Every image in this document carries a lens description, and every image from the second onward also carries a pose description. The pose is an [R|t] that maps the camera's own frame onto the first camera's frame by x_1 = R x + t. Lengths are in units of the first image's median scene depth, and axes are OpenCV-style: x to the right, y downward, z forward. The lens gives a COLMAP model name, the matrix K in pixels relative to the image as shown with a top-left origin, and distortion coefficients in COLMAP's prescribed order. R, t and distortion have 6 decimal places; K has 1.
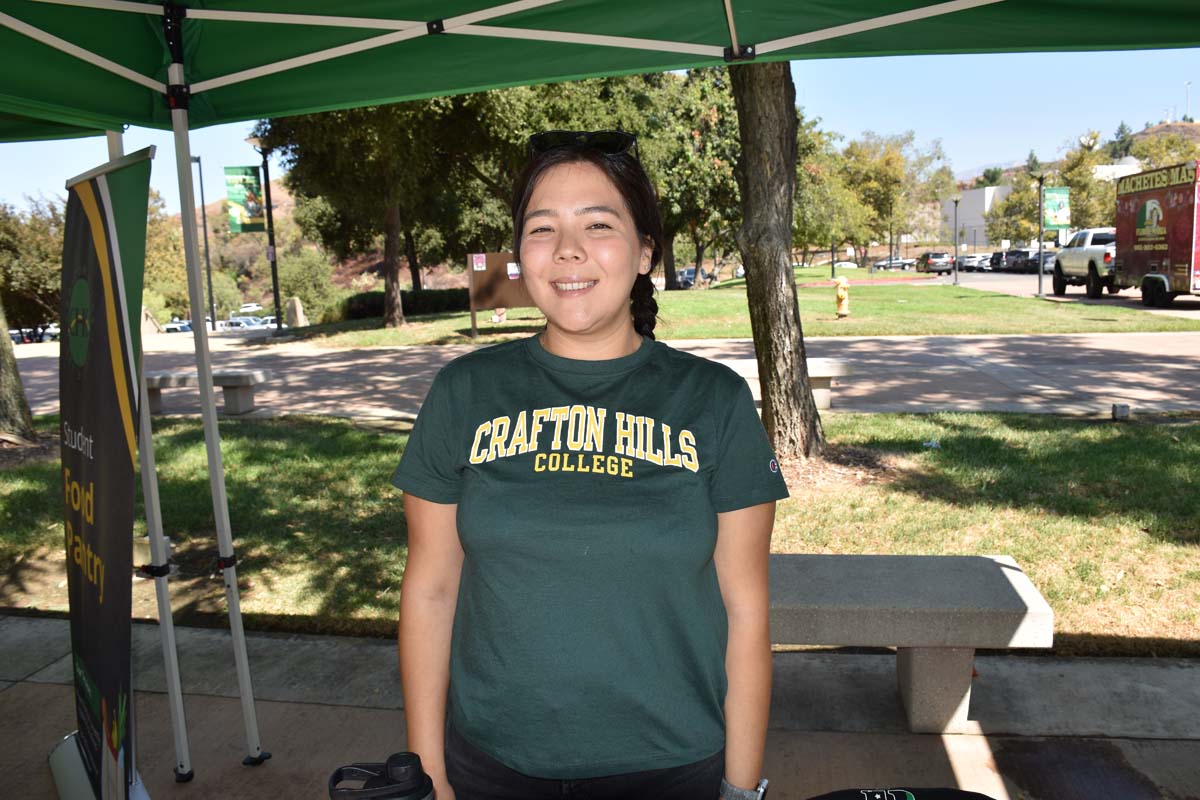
lens RADIAL K [[938.2, 0, 609.5], [0, 938.2, 403.5], [0, 0, 1]] dist [-0.148546, 0.097673]
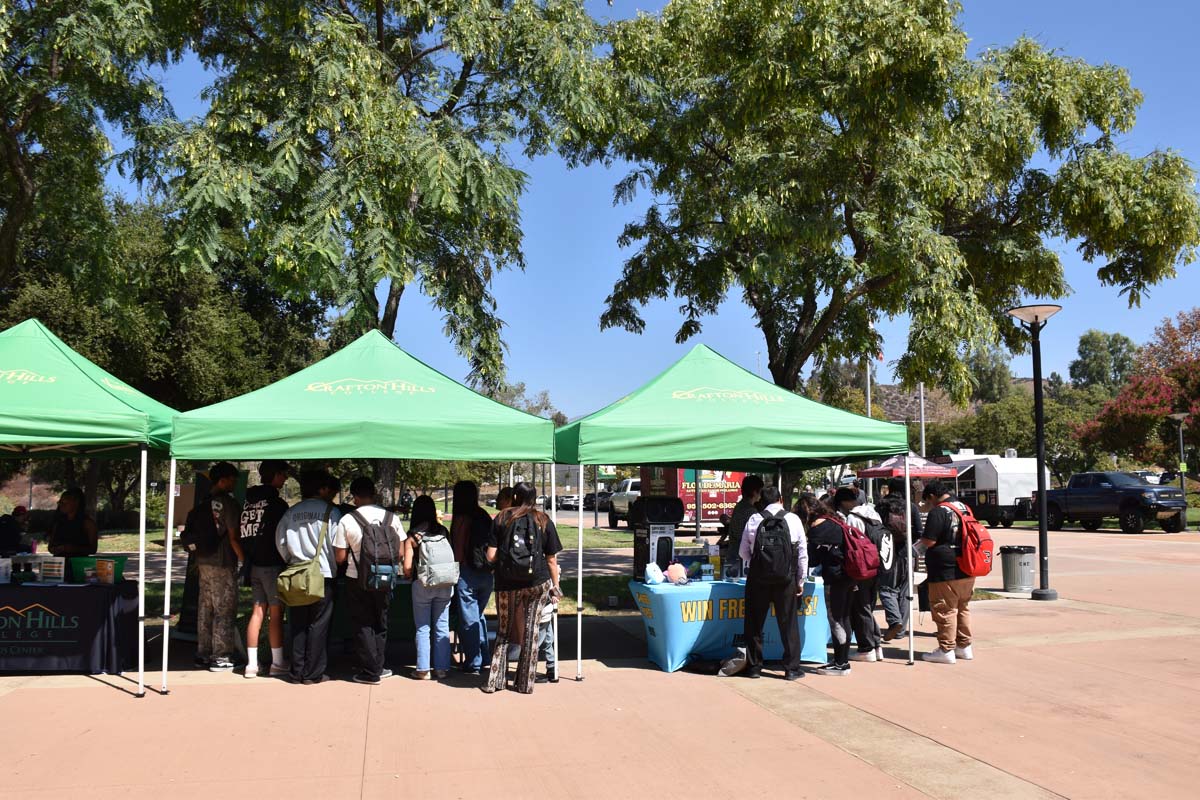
lens RADIAL K [[938.2, 0, 605.5], [0, 938.2, 403.5], [0, 0, 1]] dist [-0.148546, 0.097673]
pose [[0.923028, 0.069397, 0.378422, -0.048951], [0.027046, 0.969460, -0.243754, 0.045263], [-0.383780, 0.235227, 0.892962, -0.308106]]
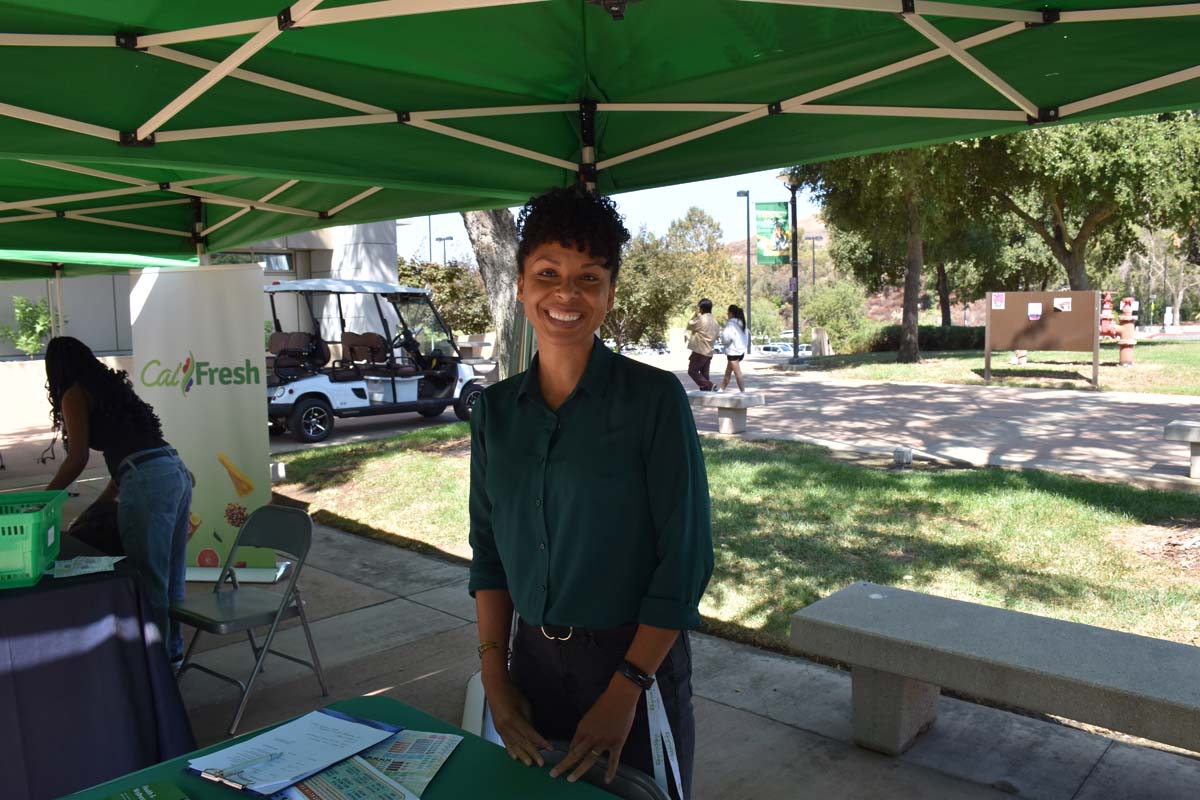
lens RADIAL K [[938.2, 0, 589.2], [0, 938.2, 408.5], [0, 0, 1]] dist [-0.148546, 0.097673]
pose [[0.831542, 0.083685, -0.549121, 0.024466], [-0.098695, 0.995115, 0.002198, -0.001396], [0.546623, 0.052368, 0.835740, -0.006447]]
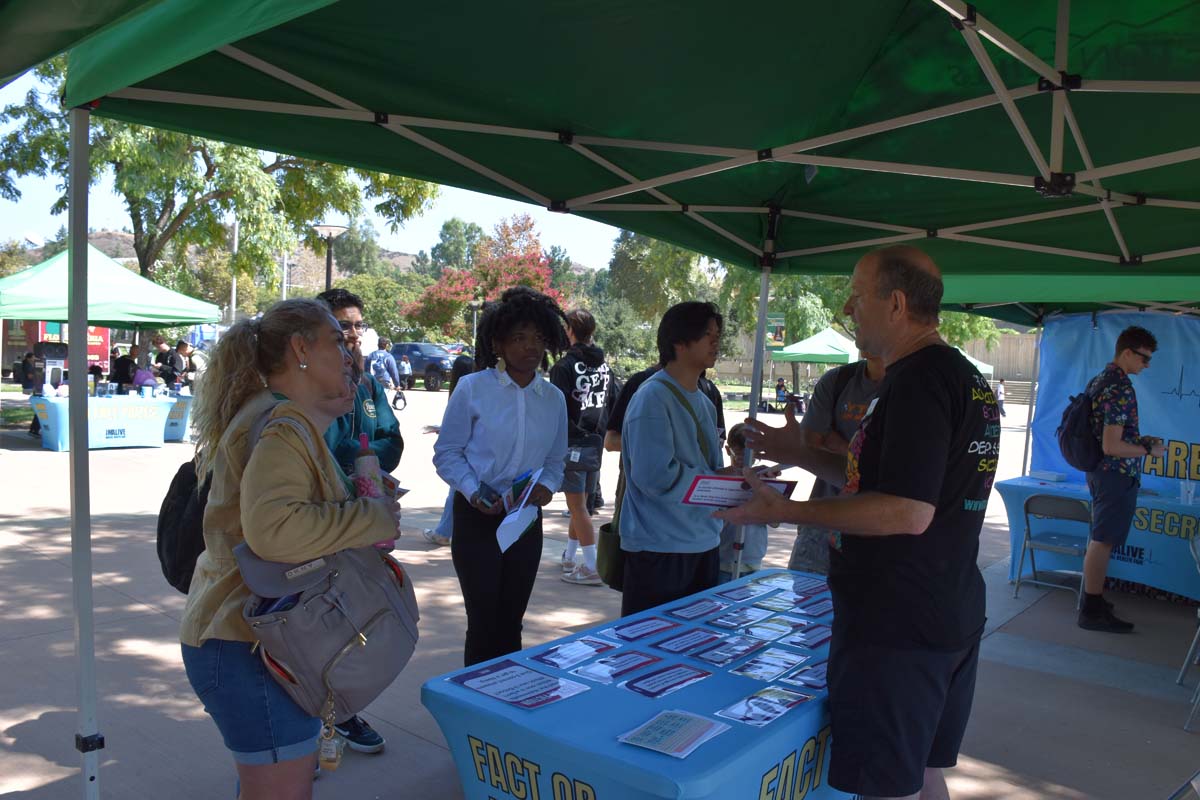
lens RADIAL K [[938.2, 0, 604.5], [0, 938.2, 408.9], [0, 0, 1]] dist [-0.148546, 0.097673]
pose [[0.499250, 0.012733, 0.866364, -0.173713], [0.075624, 0.995436, -0.058209, 0.083486], [-0.863151, 0.094579, 0.496009, -0.505139]]
